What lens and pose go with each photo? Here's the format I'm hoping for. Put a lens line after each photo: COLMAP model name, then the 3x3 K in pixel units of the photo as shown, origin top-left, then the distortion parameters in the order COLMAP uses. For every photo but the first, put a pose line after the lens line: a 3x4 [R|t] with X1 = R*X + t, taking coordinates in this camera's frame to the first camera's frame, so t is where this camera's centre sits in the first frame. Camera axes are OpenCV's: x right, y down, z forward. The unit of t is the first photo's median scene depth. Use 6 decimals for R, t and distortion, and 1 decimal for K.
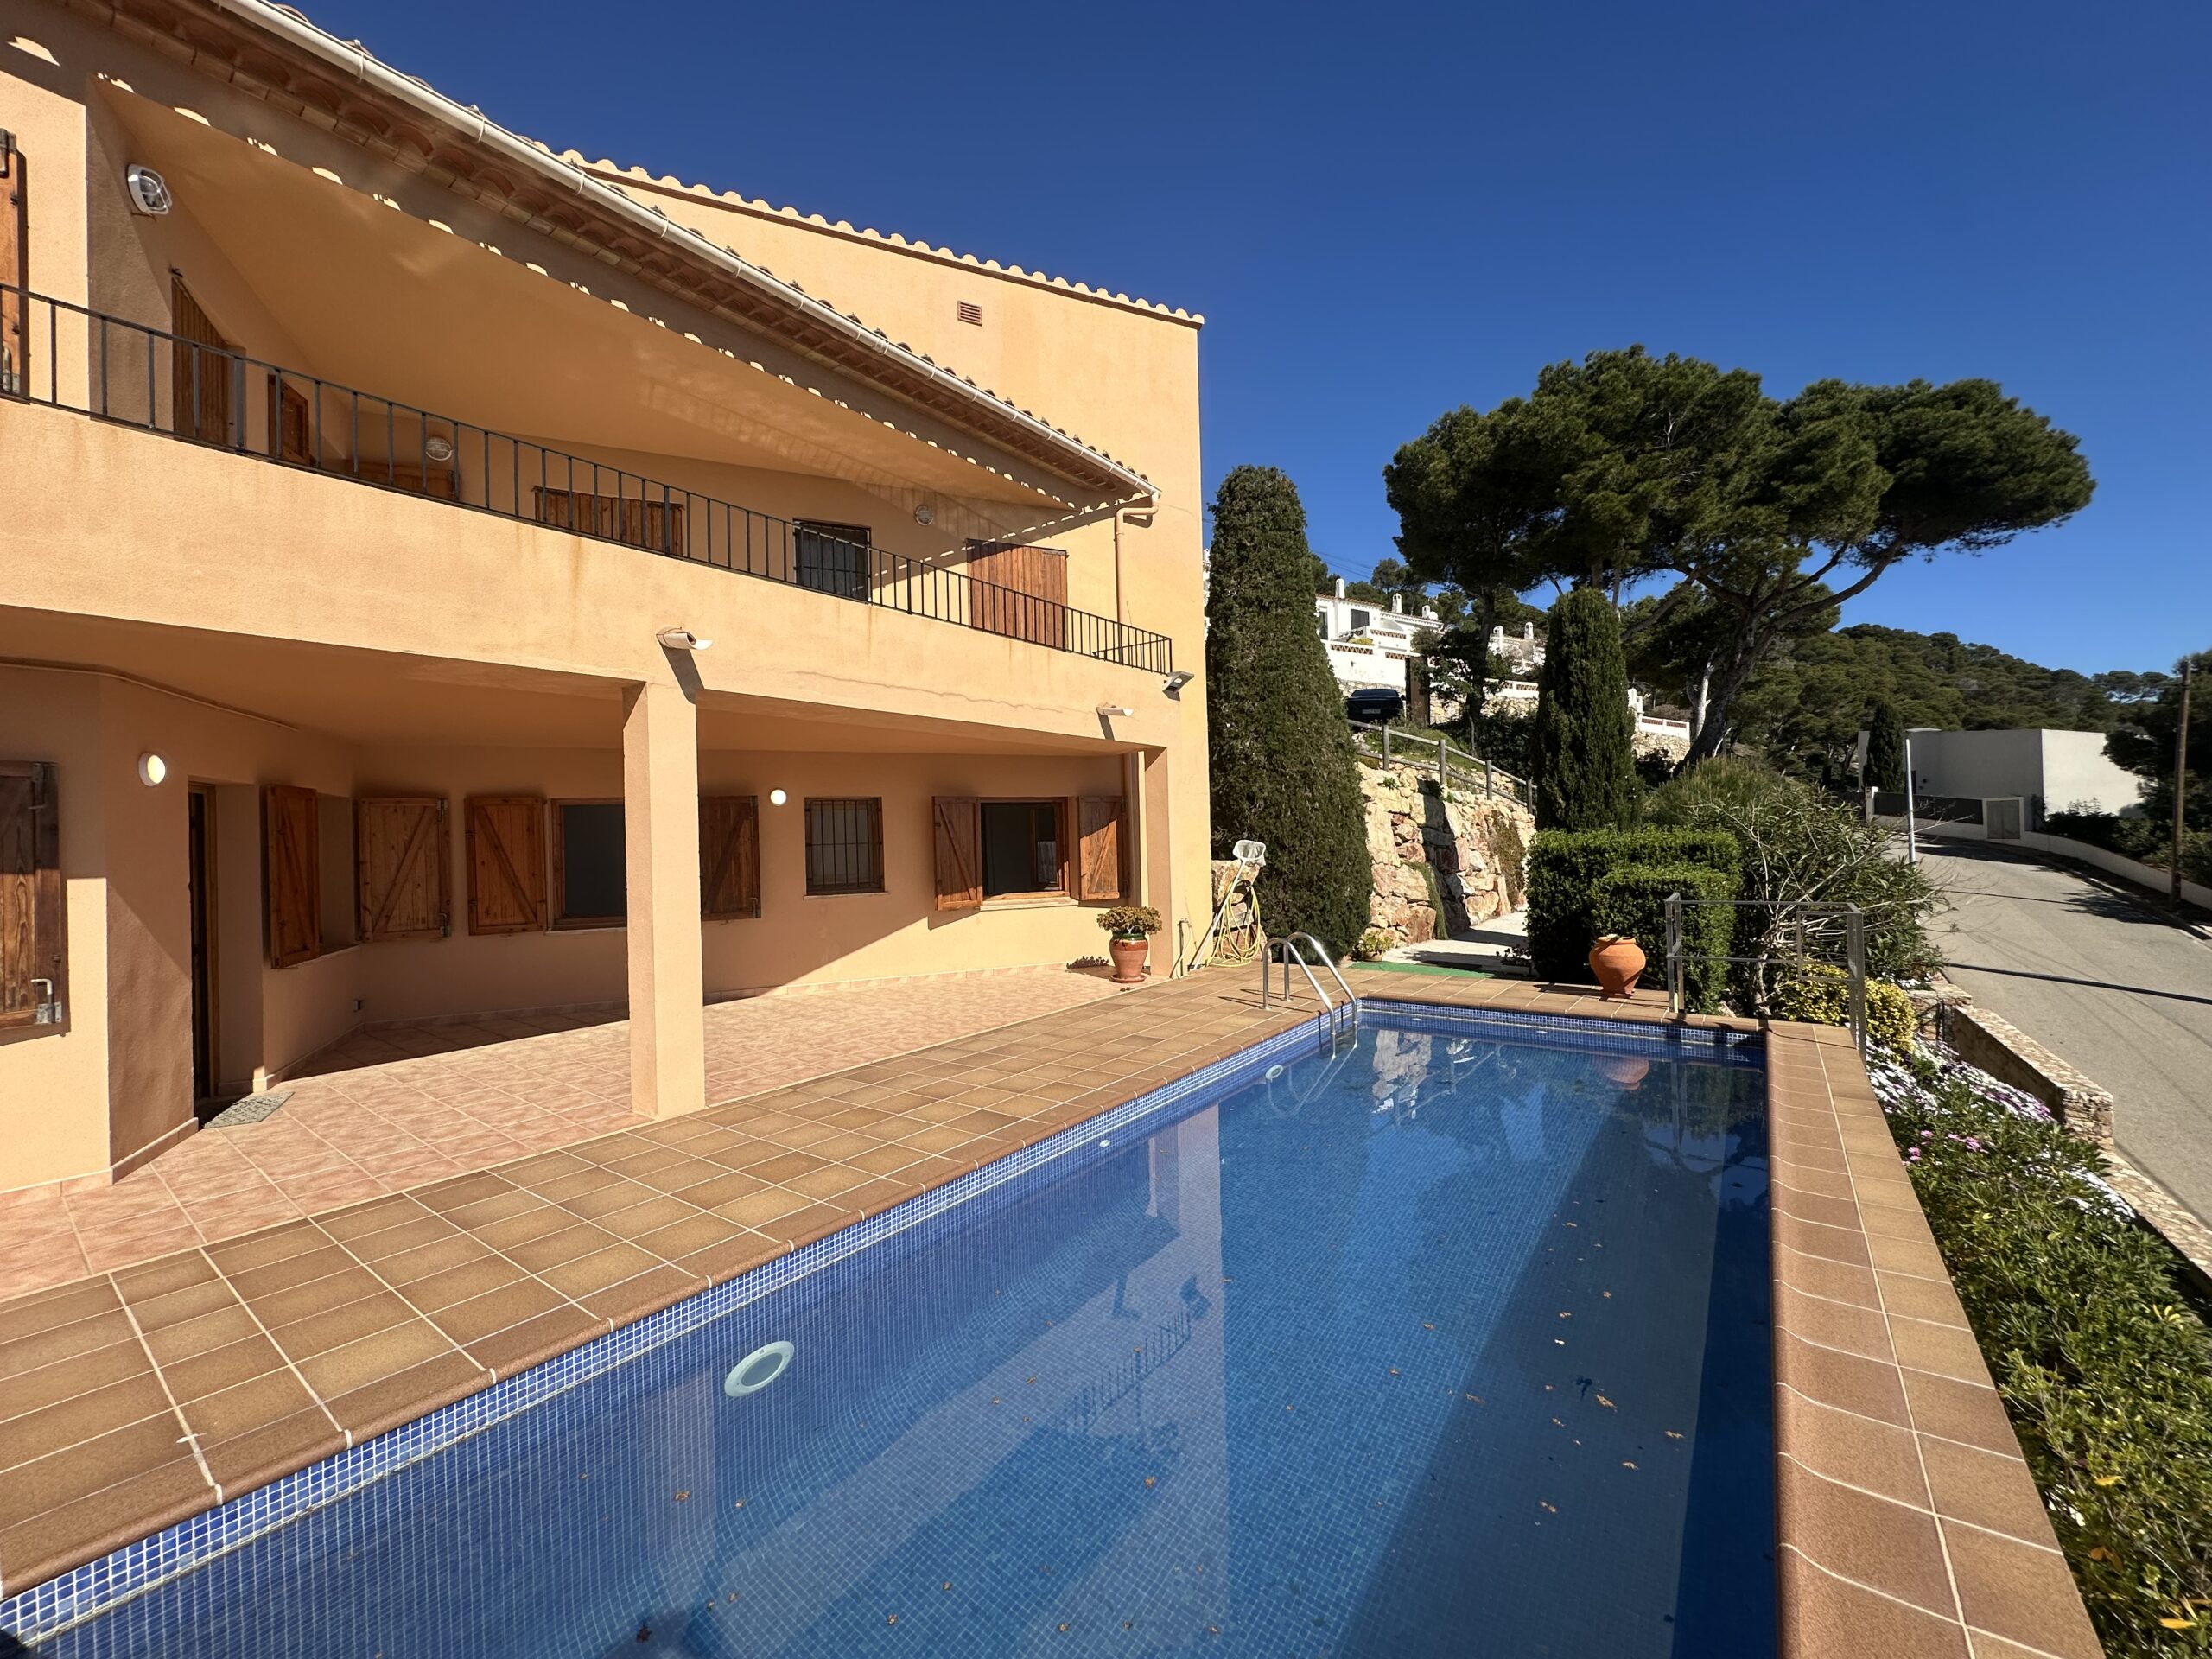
lens RADIAL K [[884.1, 0, 1104.9], [0, 884.1, 830.5], [0, 0, 1]] dist [-0.002202, 0.000637]
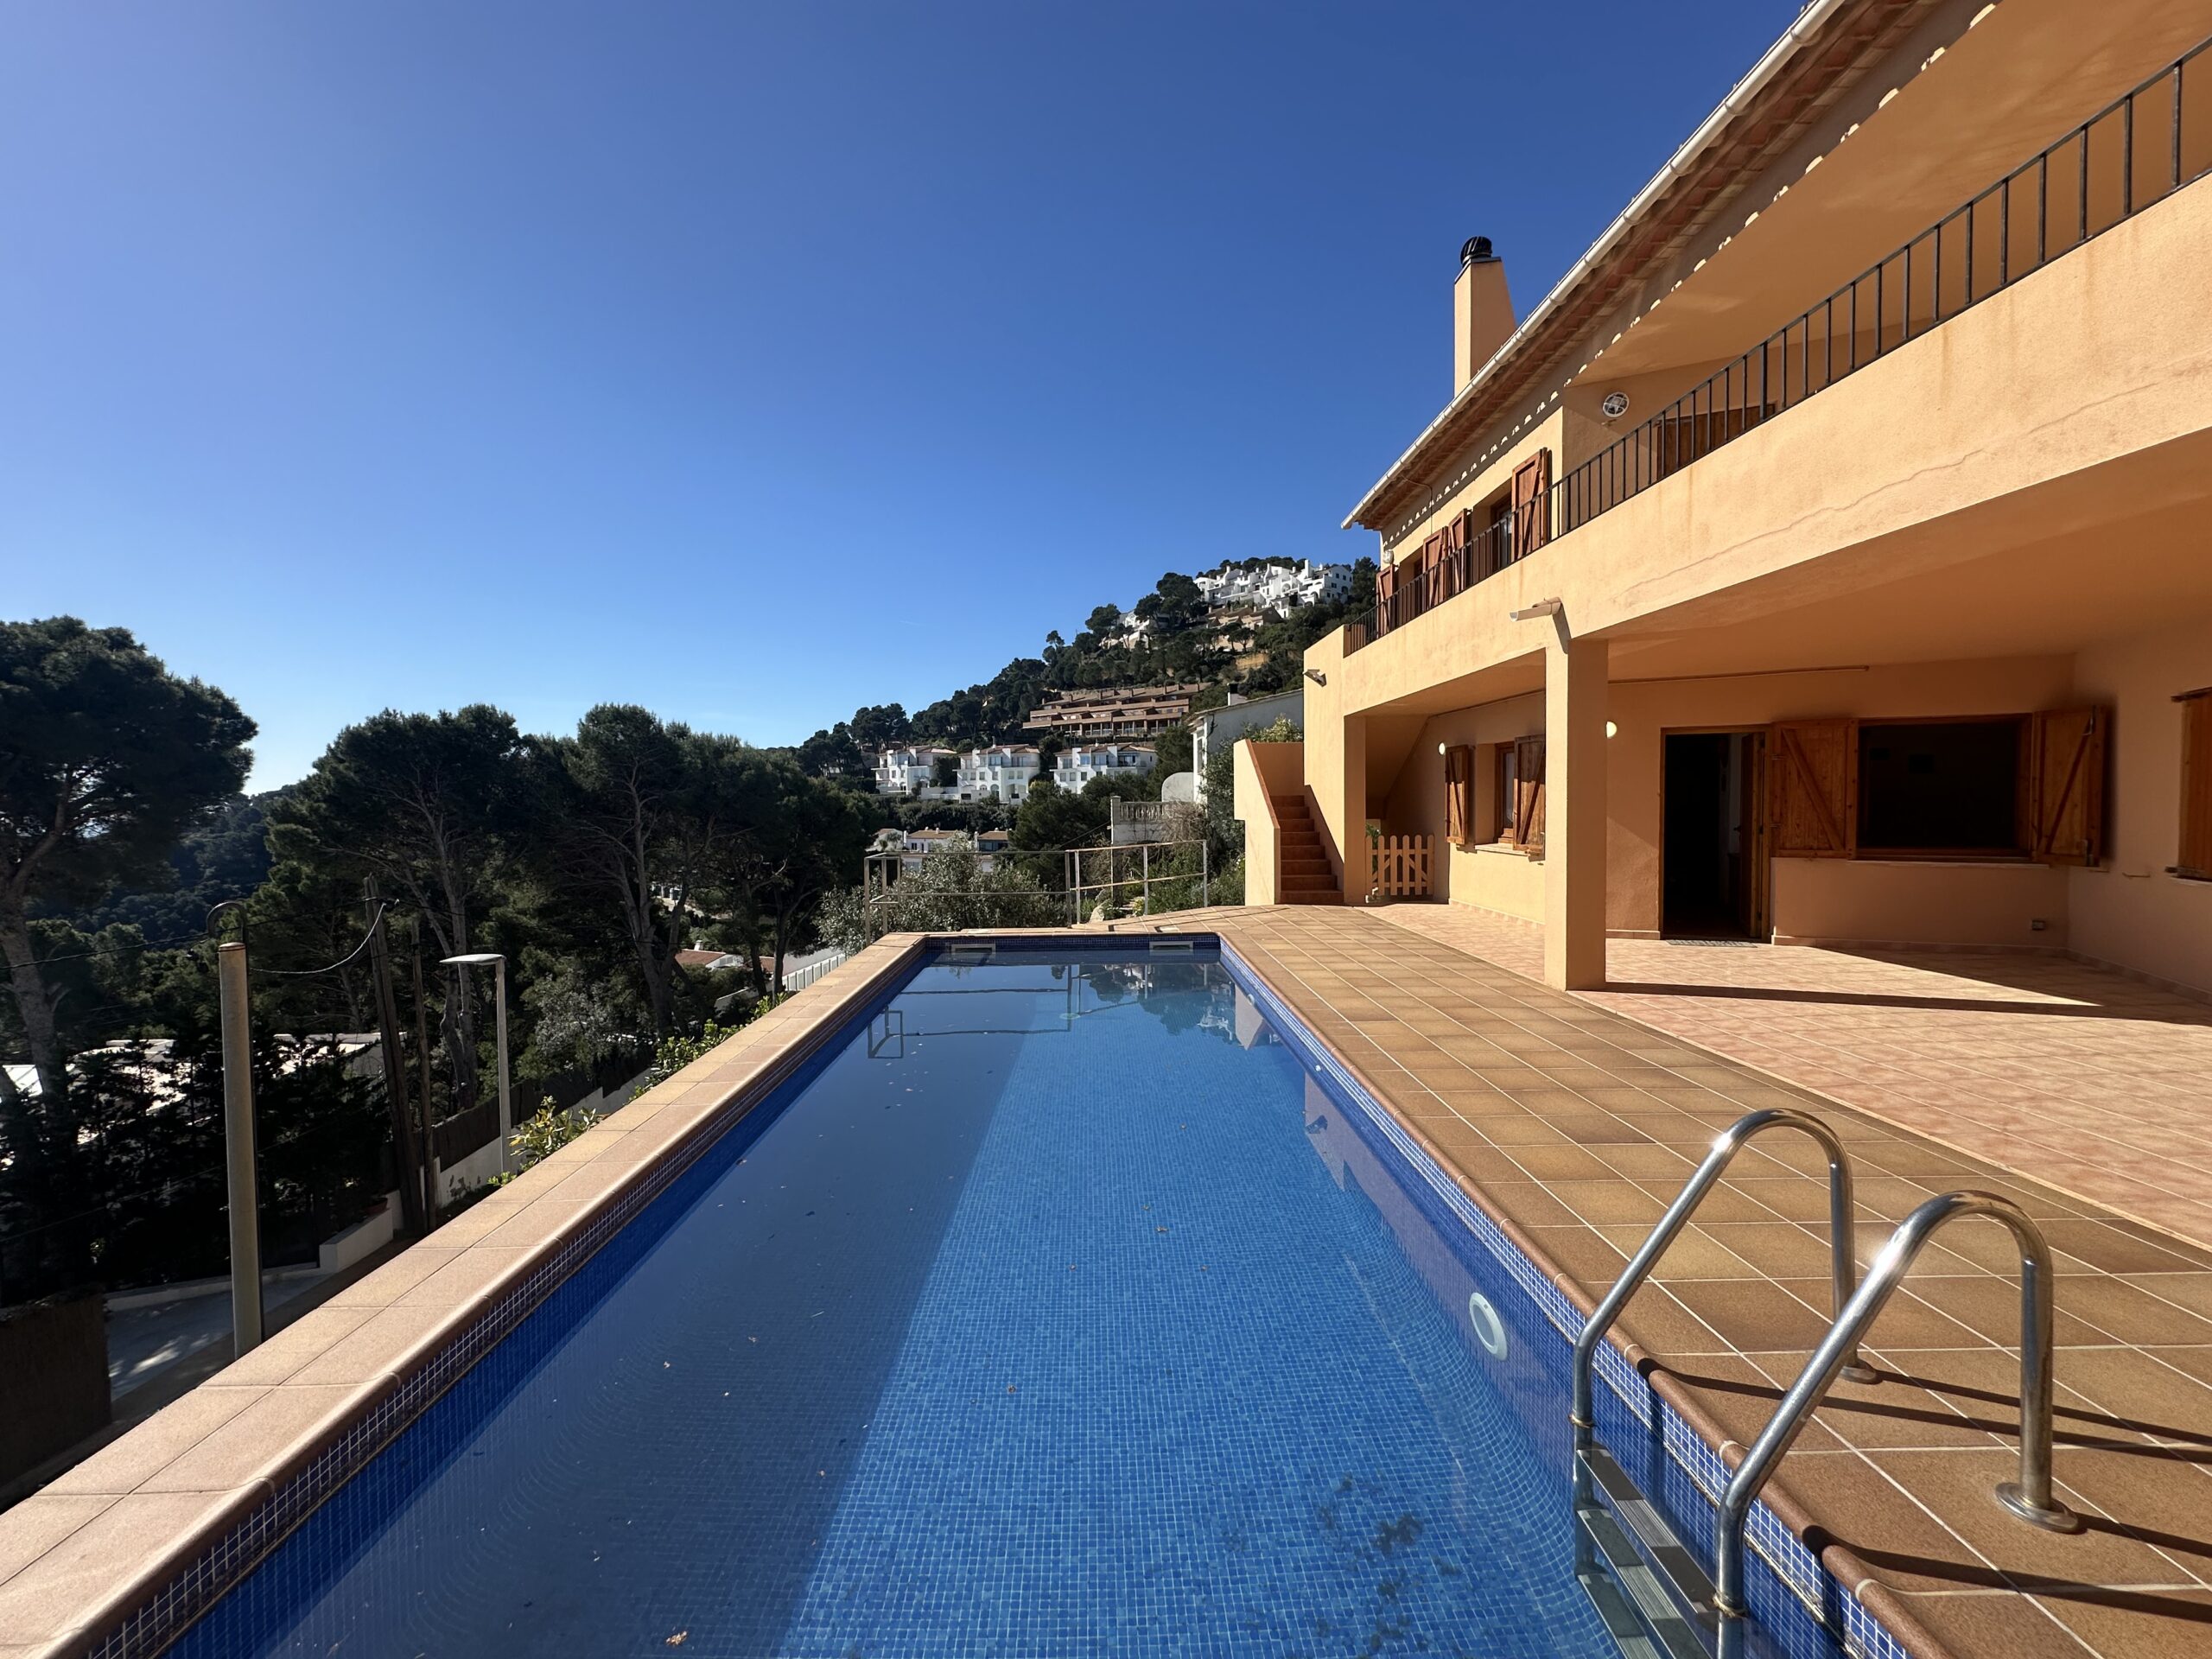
lens RADIAL K [[884.1, 0, 1104.1], [0, 884.1, 829.3], [0, 0, 1]] dist [-0.002202, 0.000637]
pose [[-0.790363, 0.055083, -0.610158, 0.492086], [0.036850, 0.998421, 0.042401, 0.011283], [0.611530, 0.011028, -0.791144, 1.003717]]
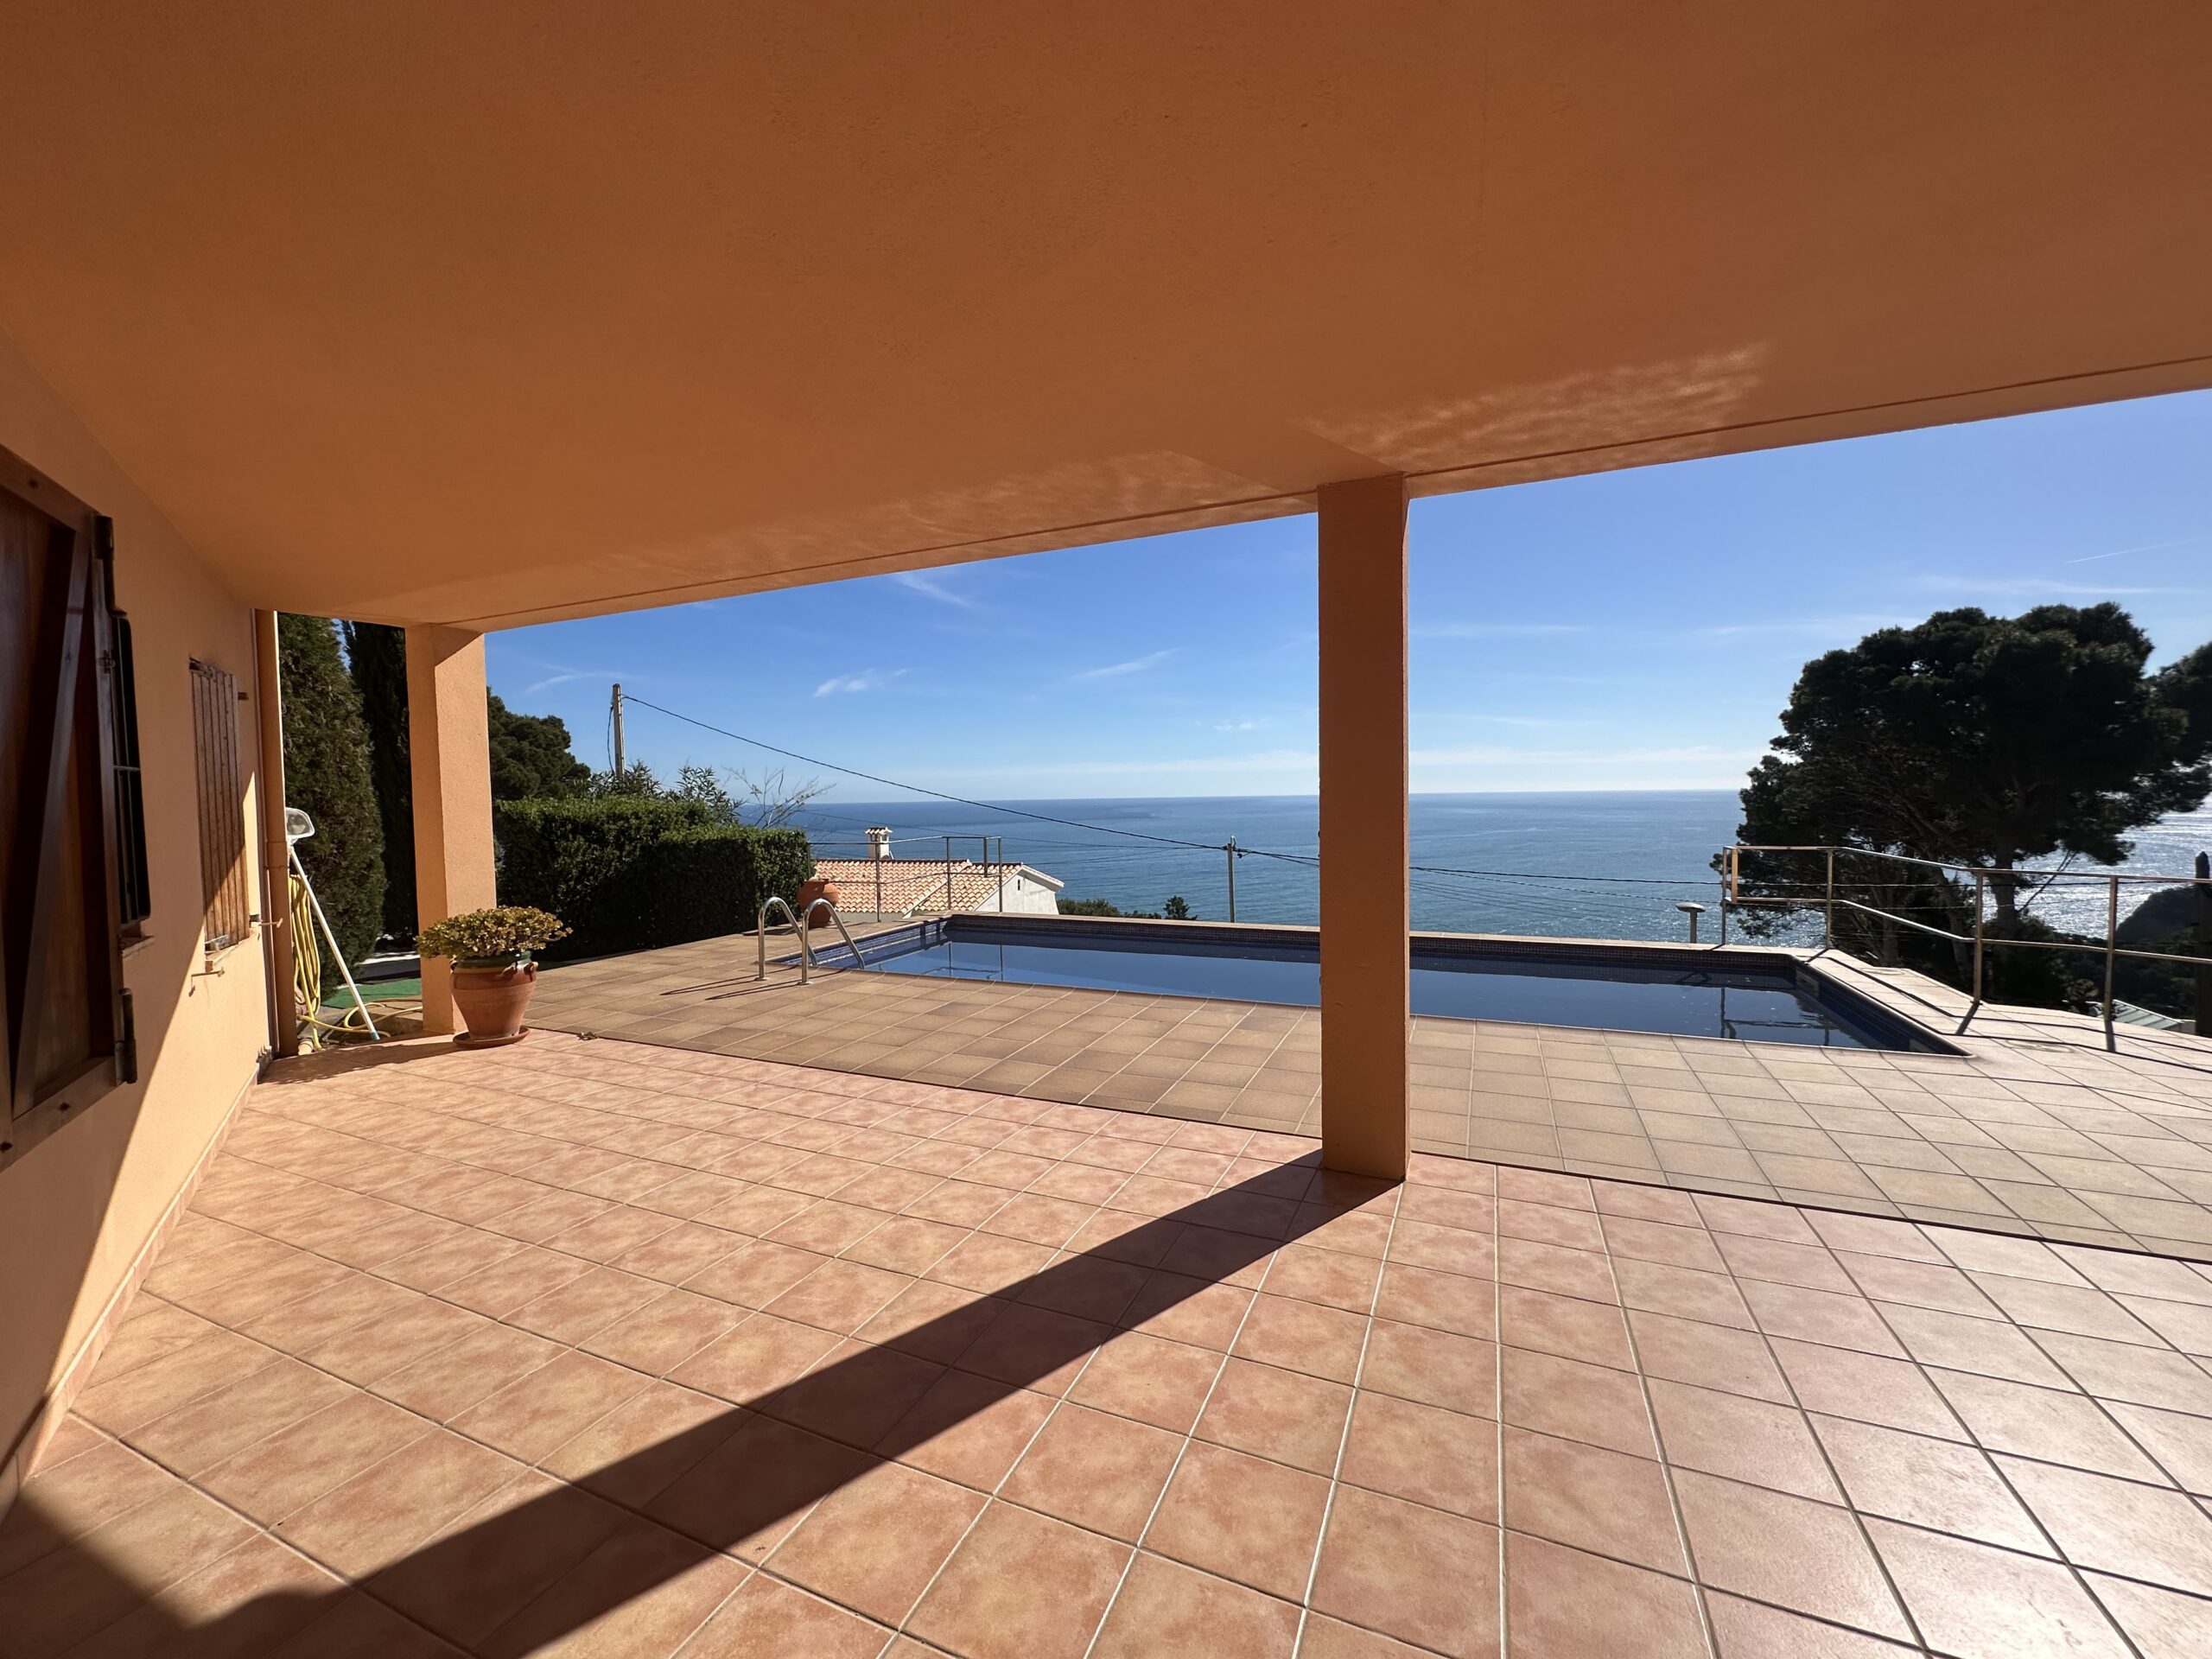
lens RADIAL K [[884.1, 0, 1104.4], [0, 884.1, 839.8], [0, 0, 1]] dist [-0.002202, 0.000637]
pose [[-0.225463, -0.021104, 0.974023, -0.683582], [0.014880, 0.999574, 0.025102, 0.039409], [-0.974138, 0.020153, -0.225053, 0.845612]]
